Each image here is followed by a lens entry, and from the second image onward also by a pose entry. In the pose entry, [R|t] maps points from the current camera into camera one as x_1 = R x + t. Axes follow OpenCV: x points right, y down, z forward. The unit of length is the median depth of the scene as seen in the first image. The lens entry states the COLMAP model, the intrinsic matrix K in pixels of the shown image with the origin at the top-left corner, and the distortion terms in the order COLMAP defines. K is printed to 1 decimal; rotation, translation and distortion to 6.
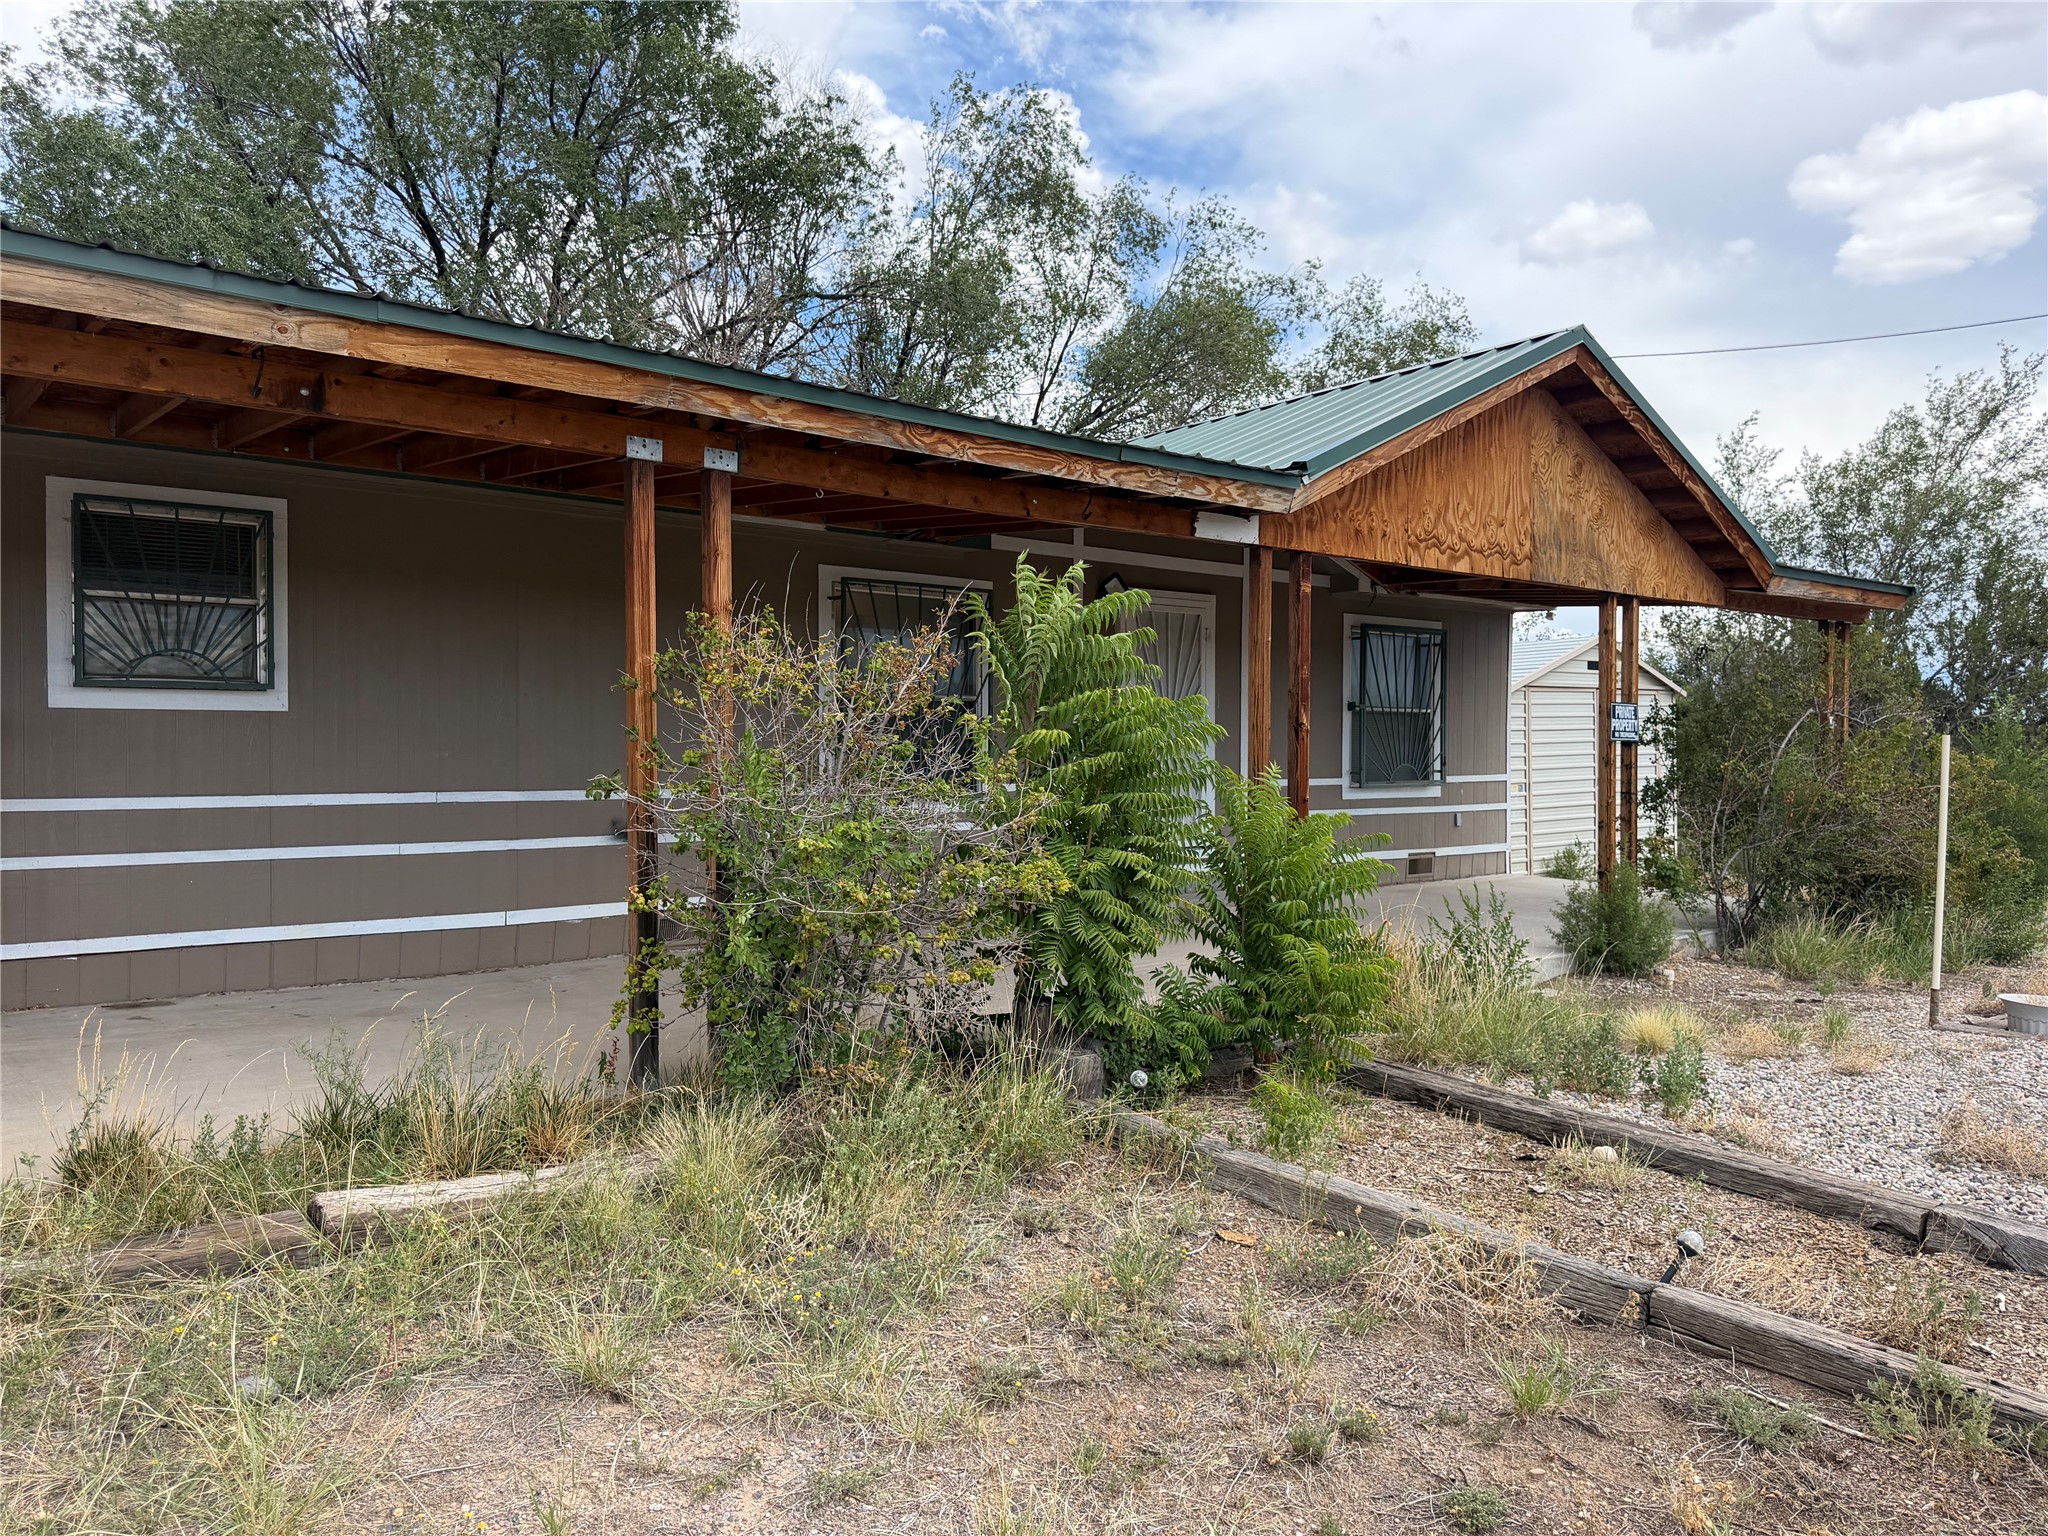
lens RADIAL K [[1453.5, 0, 1019.4], [0, 1453.5, 753.1], [0, 0, 1]] dist [0.062774, 0.000272]
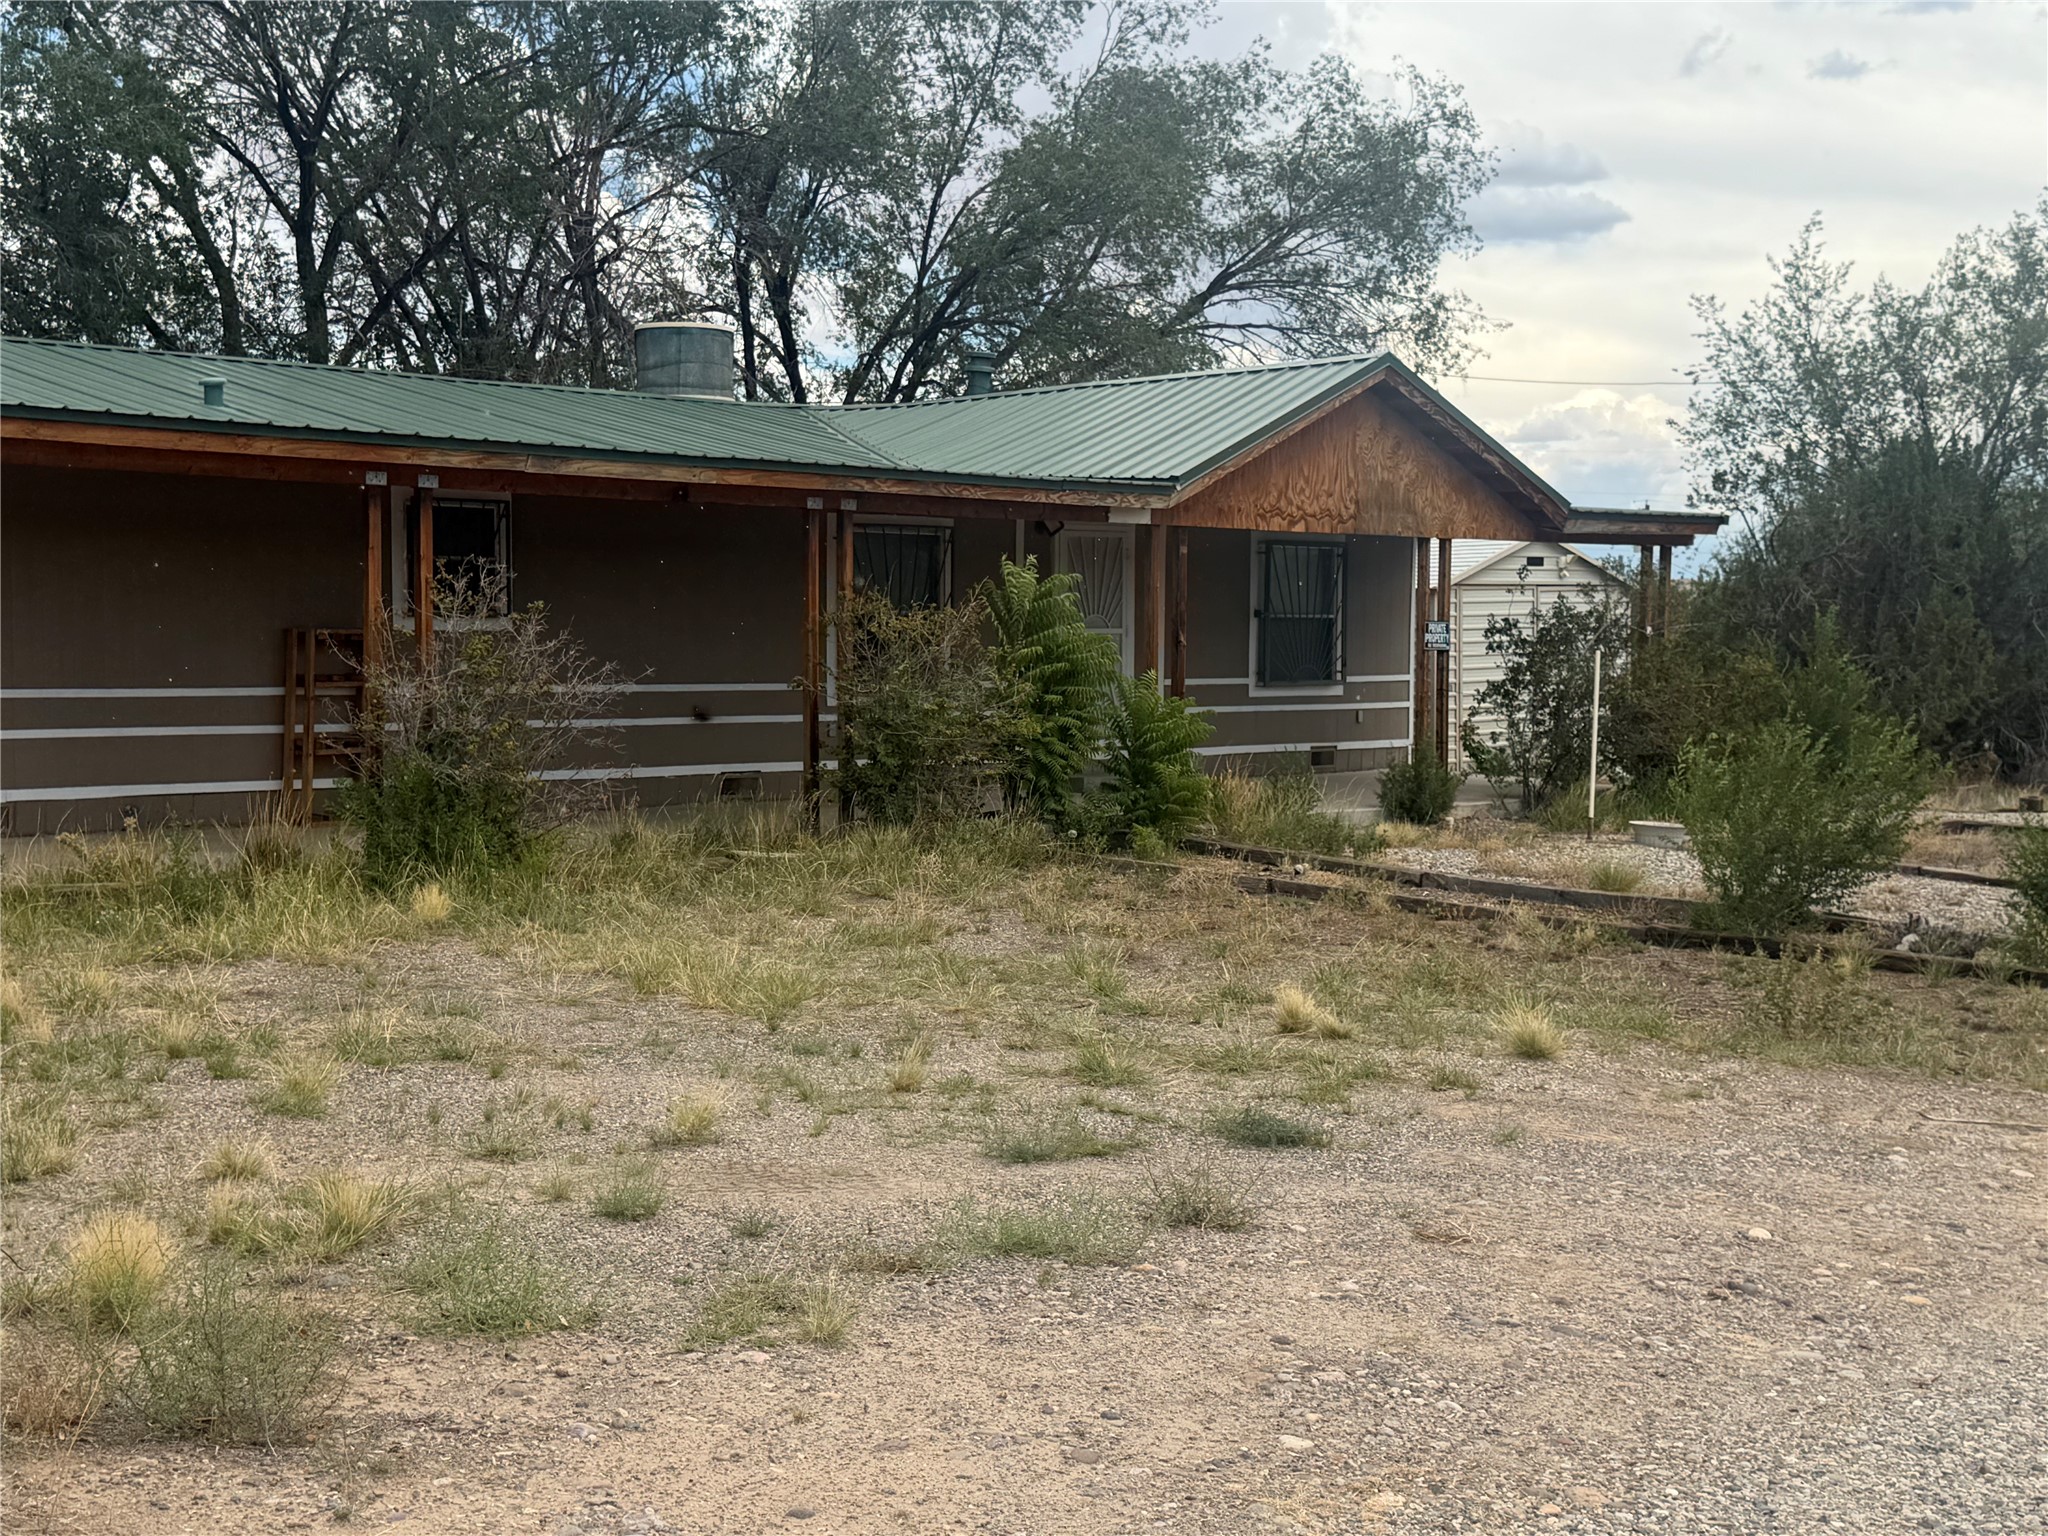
lens RADIAL K [[2632.1, 0, 1020.8], [0, 2632.1, 771.9], [0, 0, 1]] dist [0.044676, 0.000000]
pose [[0.997594, -0.000626, 0.069327, -0.145580], [-0.003074, 0.998576, 0.053253, -0.027902], [-0.069261, -0.053338, 0.996172, -1.569825]]
